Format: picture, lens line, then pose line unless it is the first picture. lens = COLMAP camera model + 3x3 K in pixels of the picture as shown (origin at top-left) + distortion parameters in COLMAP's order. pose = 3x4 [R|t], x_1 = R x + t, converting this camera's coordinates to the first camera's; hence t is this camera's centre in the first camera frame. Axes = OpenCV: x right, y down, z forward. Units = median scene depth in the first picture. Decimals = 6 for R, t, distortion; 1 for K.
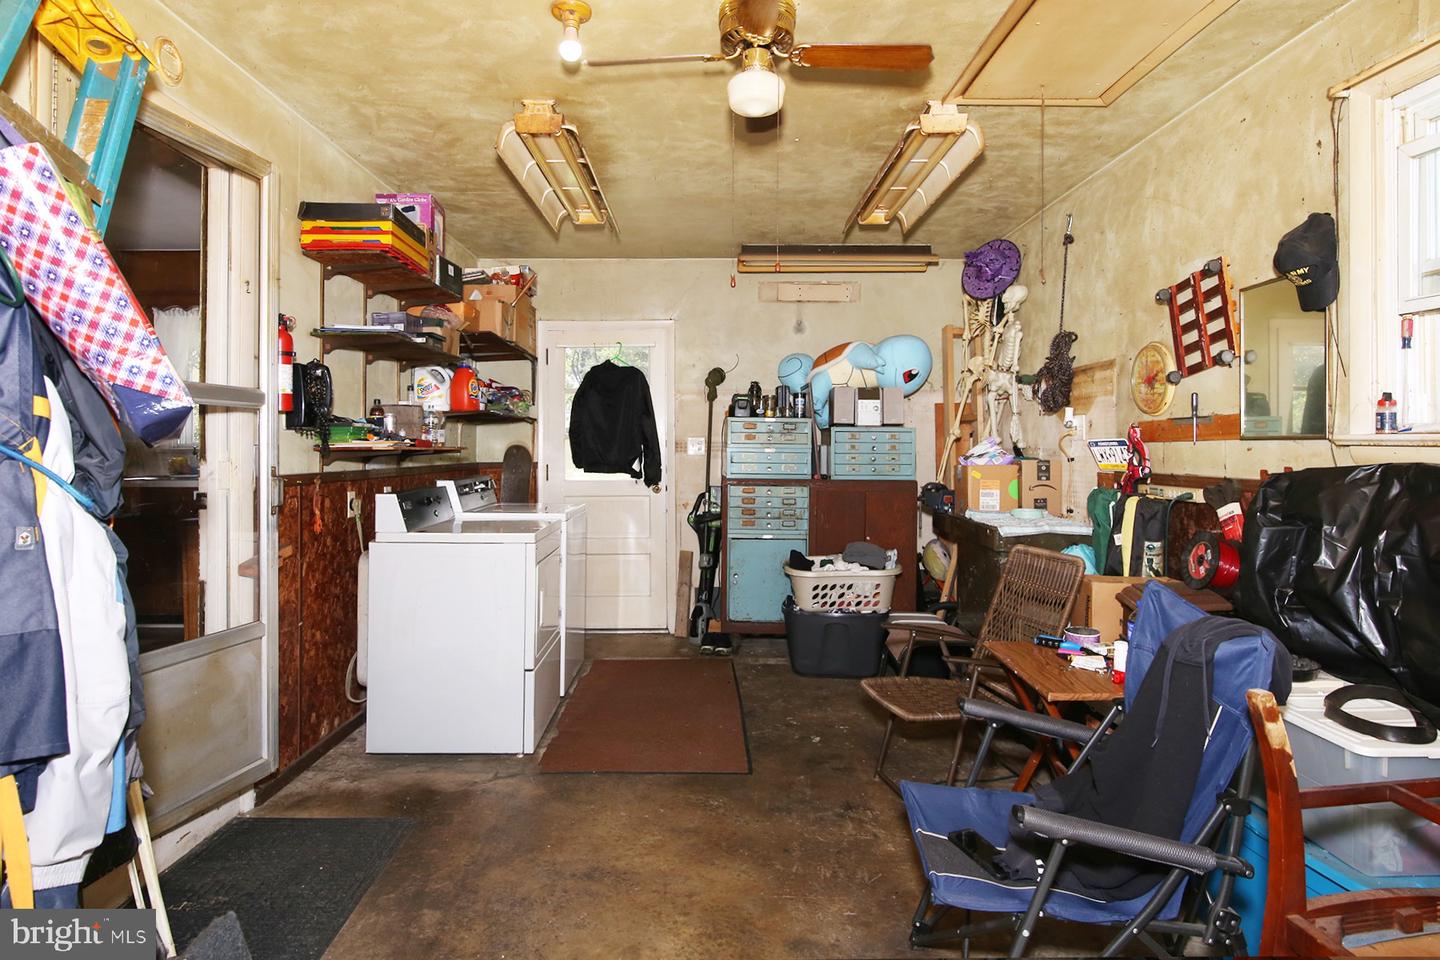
lens RADIAL K [[814.5, 0, 718.7], [0, 814.5, 438.4], [0, 0, 1]] dist [-0.001144, -0.000261]
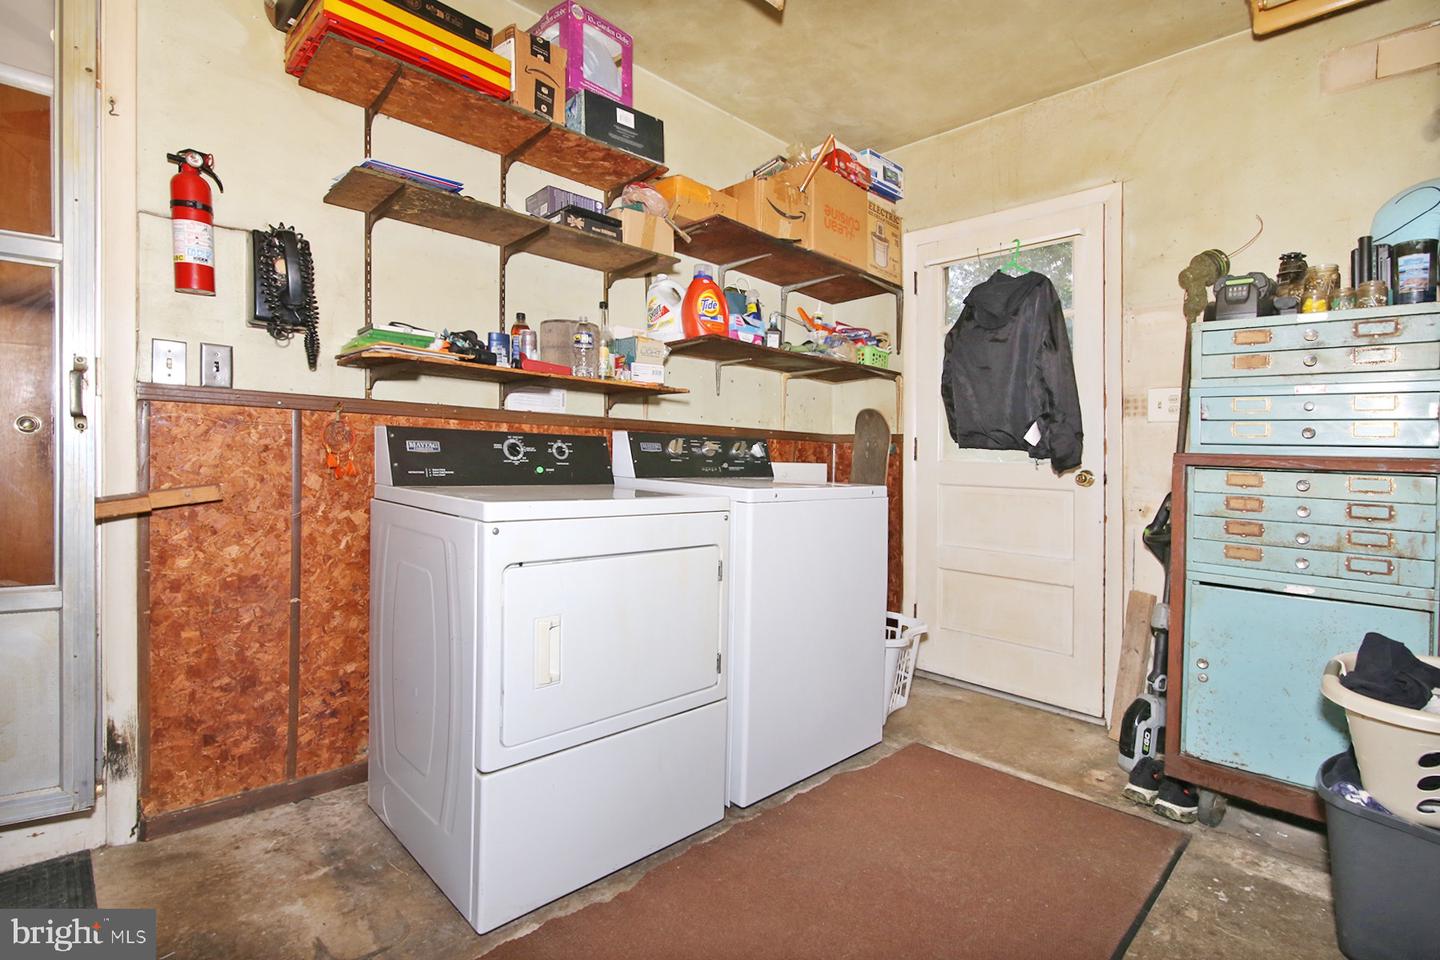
lens RADIAL K [[665.1, 0, 722.0], [0, 665.1, 460.2], [0, 0, 1]] dist [-0.004820, -0.000700]
pose [[0.676550, 0.021756, -0.736075, 0.105070], [-0.020306, 0.999735, 0.010885, 0.051689], [0.736117, 0.007582, 0.676812, 0.511298]]
